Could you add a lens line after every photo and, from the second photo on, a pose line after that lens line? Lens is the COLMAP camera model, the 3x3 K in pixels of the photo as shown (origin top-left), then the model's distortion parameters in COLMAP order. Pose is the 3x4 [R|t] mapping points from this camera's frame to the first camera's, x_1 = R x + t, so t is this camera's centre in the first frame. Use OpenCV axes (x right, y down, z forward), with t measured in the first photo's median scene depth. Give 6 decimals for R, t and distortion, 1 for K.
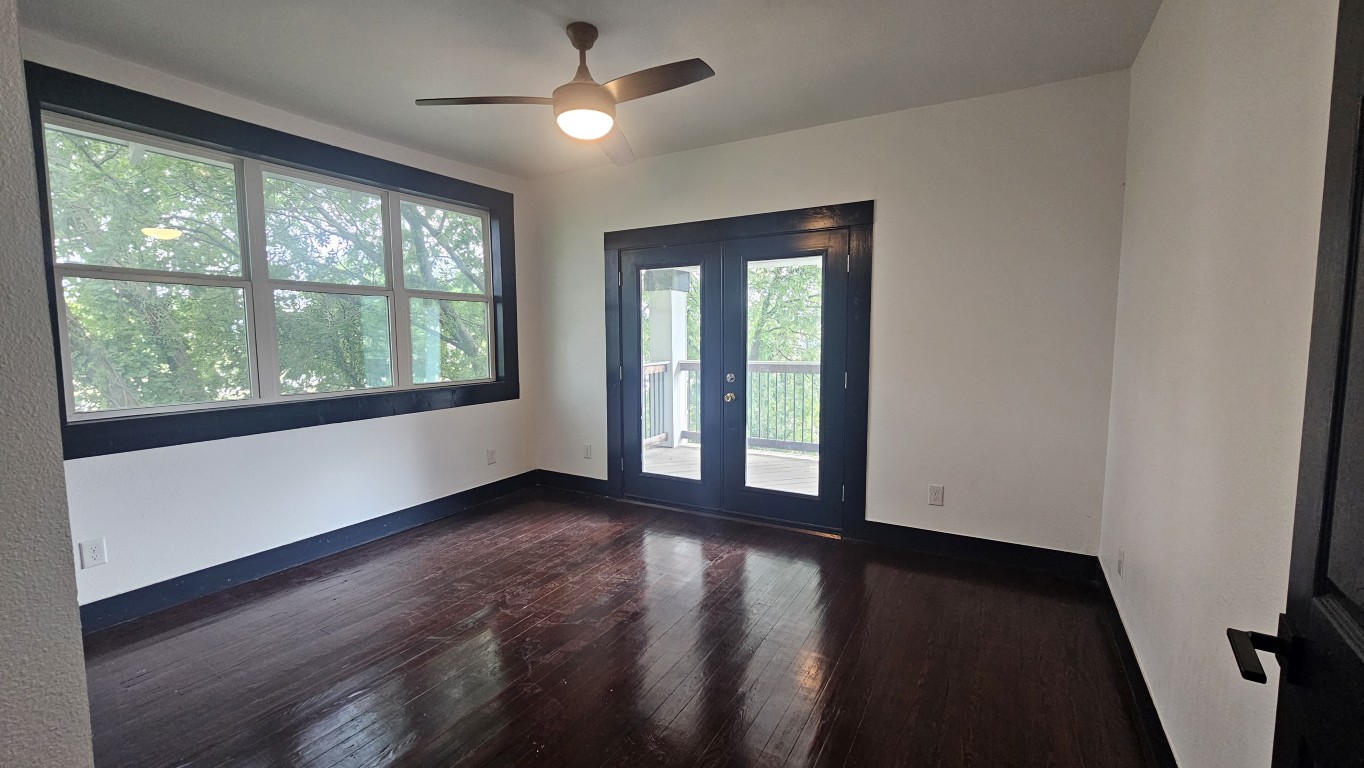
lens RADIAL K [[559.6, 0, 688.8], [0, 559.6, 383.4], [0, 0, 1]] dist [0.000968, -0.000072]
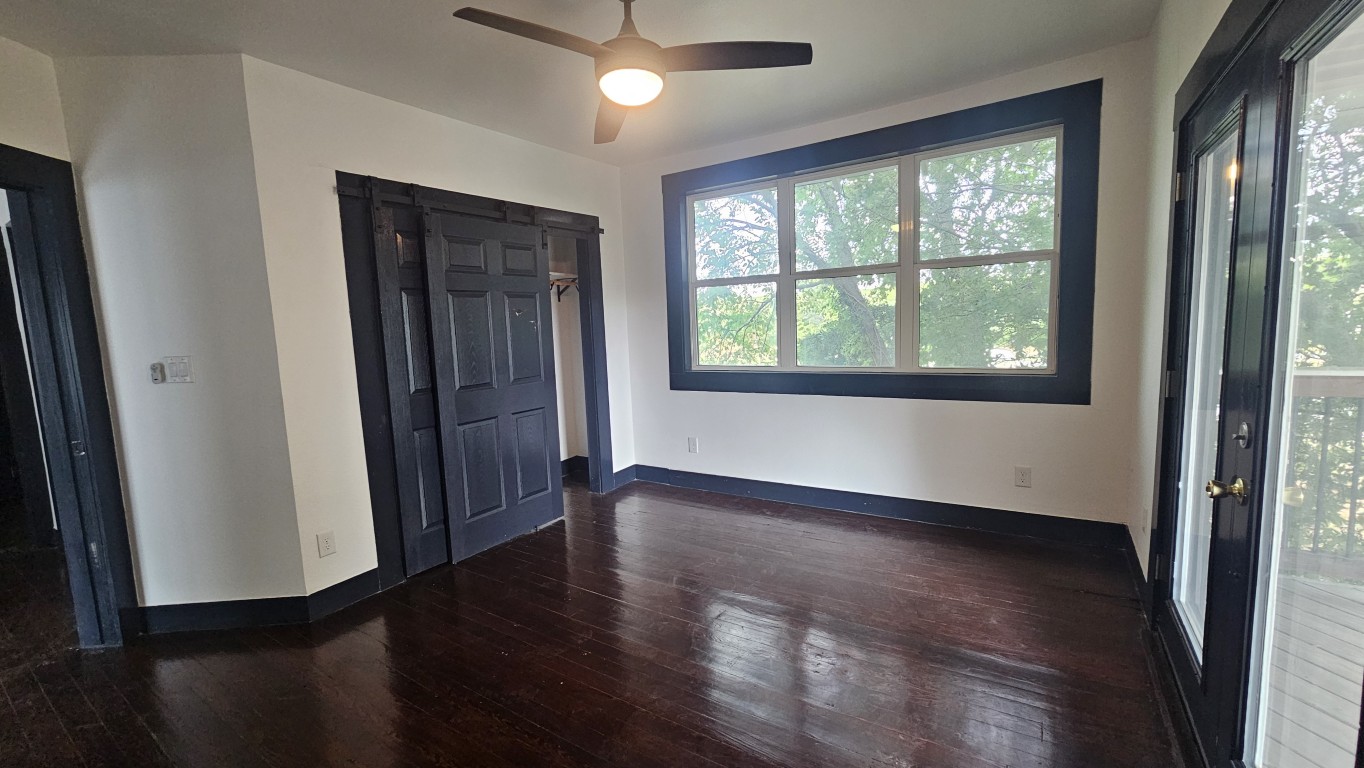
lens RADIAL K [[559.6, 0, 688.6], [0, 559.6, 383.1], [0, 0, 1]] dist [0.000968, -0.000072]
pose [[-0.049596, 0.117719, -0.991808, 0.514241], [-0.048663, 0.991566, 0.120123, -0.078544], [0.997583, 0.054222, -0.043450, 0.814289]]
